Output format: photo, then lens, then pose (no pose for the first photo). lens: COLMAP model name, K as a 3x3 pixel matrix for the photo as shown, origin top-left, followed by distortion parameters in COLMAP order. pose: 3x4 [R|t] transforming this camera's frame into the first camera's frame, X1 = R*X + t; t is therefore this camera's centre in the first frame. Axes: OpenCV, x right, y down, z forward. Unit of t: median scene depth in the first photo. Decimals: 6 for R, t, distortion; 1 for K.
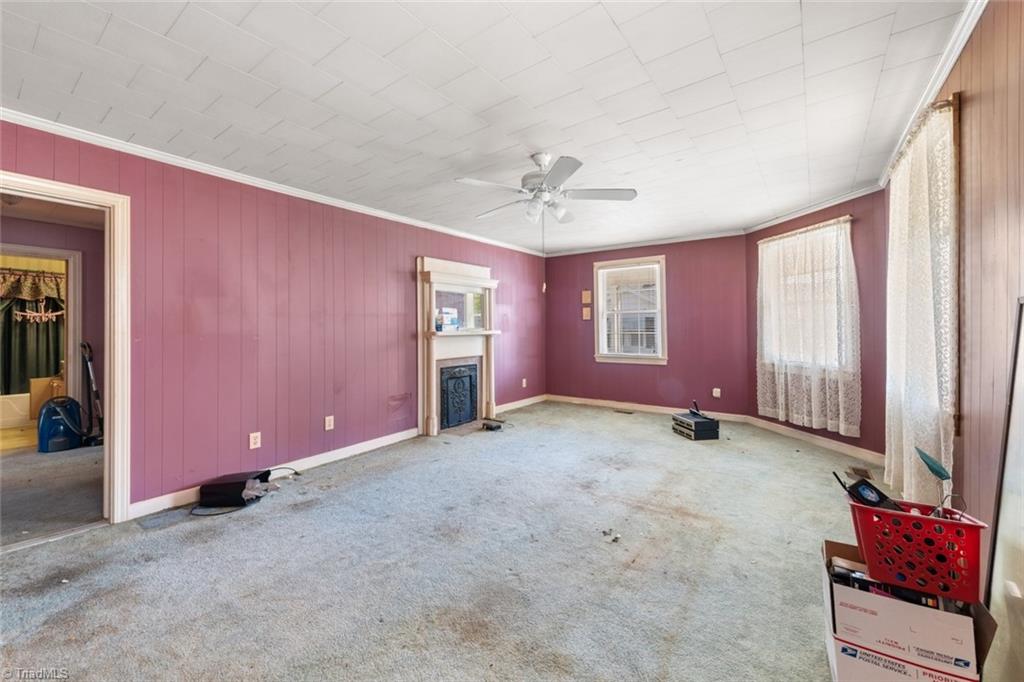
lens RADIAL K [[404.2, 0, 514.8], [0, 404.2, 330.8], [0, 0, 1]] dist [-0.000105, -0.000083]
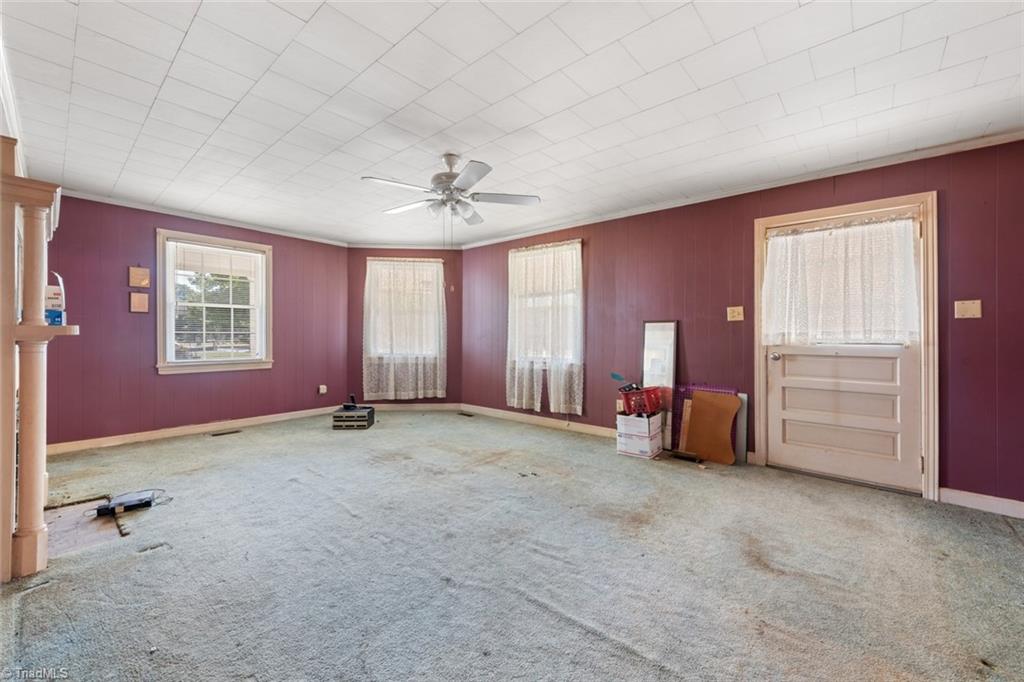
lens RADIAL K [[404.2, 0, 513.5], [0, 404.2, 337.2], [0, 0, 1]] dist [-0.000105, -0.000083]
pose [[0.079848, -0.002860, 0.996803, -0.843348], [-0.004681, 0.999984, 0.003244, 0.017665], [-0.996796, -0.004925, 0.079833, 0.680647]]
